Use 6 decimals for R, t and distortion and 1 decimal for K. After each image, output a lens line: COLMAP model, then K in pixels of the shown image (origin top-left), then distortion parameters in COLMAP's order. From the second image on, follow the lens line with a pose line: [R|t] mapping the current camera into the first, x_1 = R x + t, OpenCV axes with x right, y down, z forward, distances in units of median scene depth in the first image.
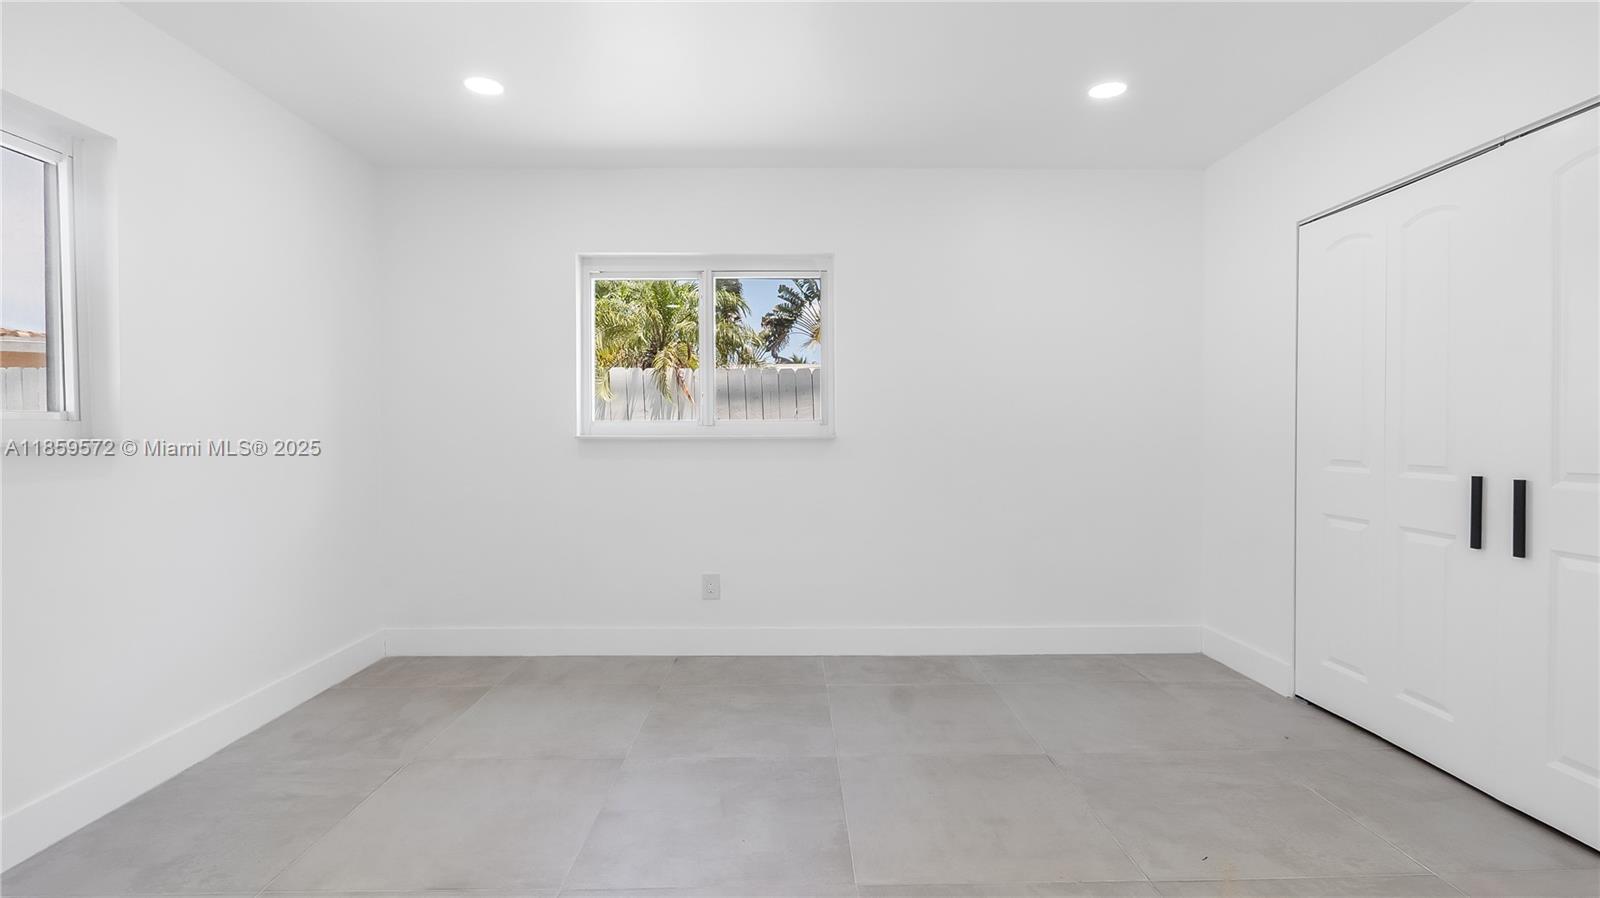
lens RADIAL K [[724.1, 0, 827.4], [0, 724.1, 444.1], [0, 0, 1]] dist [0.000270, 0.000159]
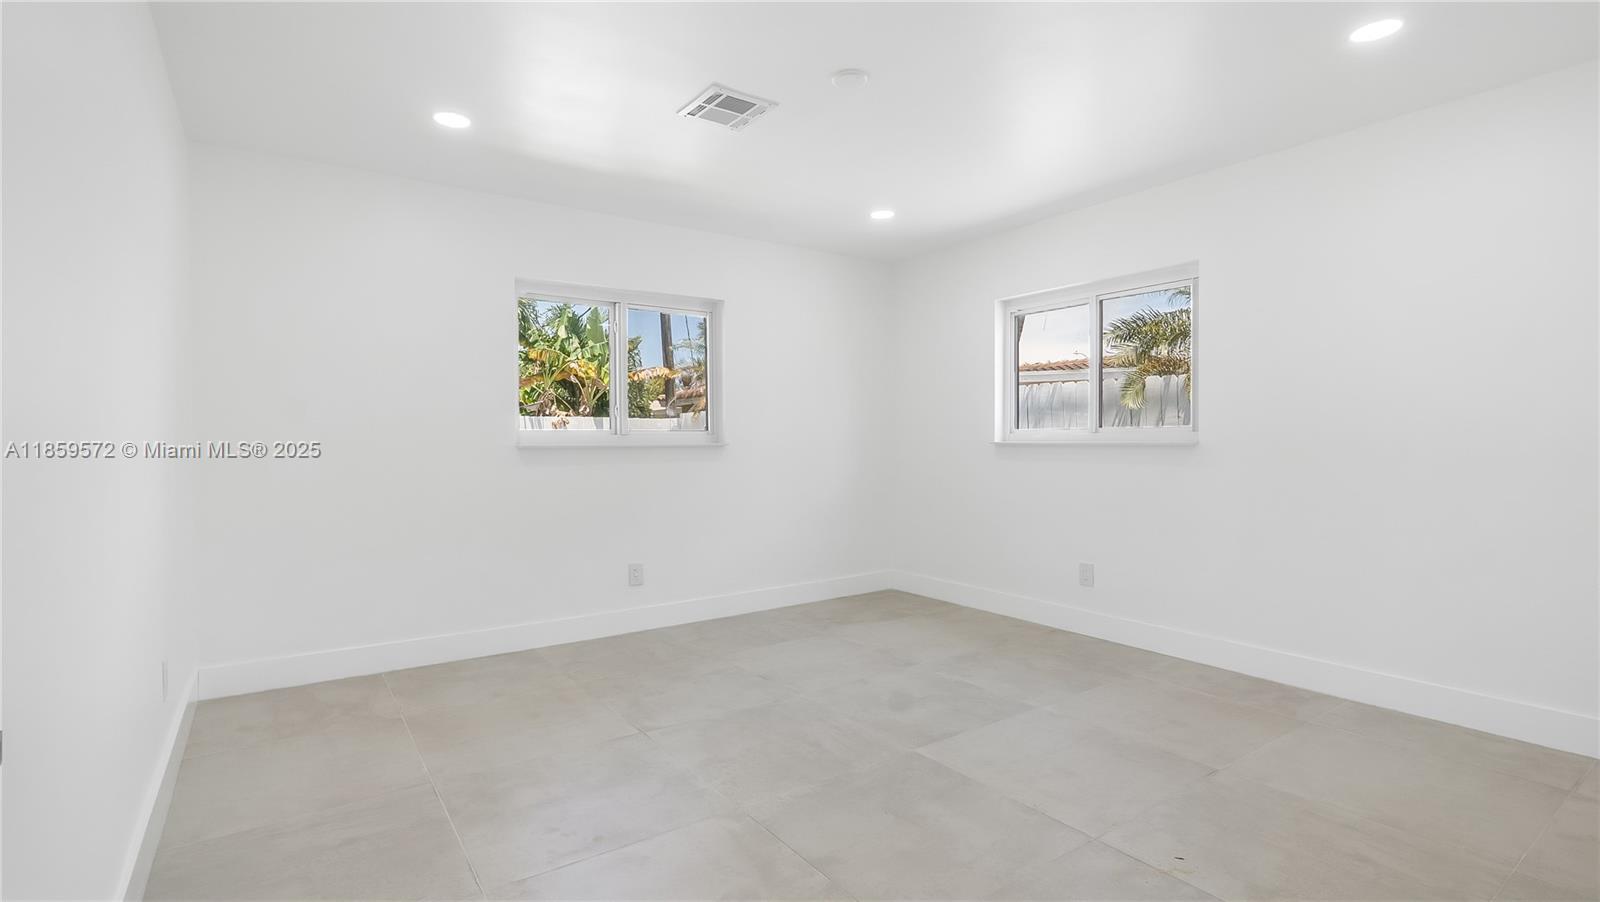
lens RADIAL K [[724.1, 0, 827.4], [0, 724.1, 446.1], [0, 0, 1]] dist [0.000270, 0.000159]
pose [[0.596386, 0.008321, -0.802654, 0.515663], [-0.010690, 0.999940, 0.002423, -0.003132], [0.802626, 0.007135, 0.596439, -0.006229]]
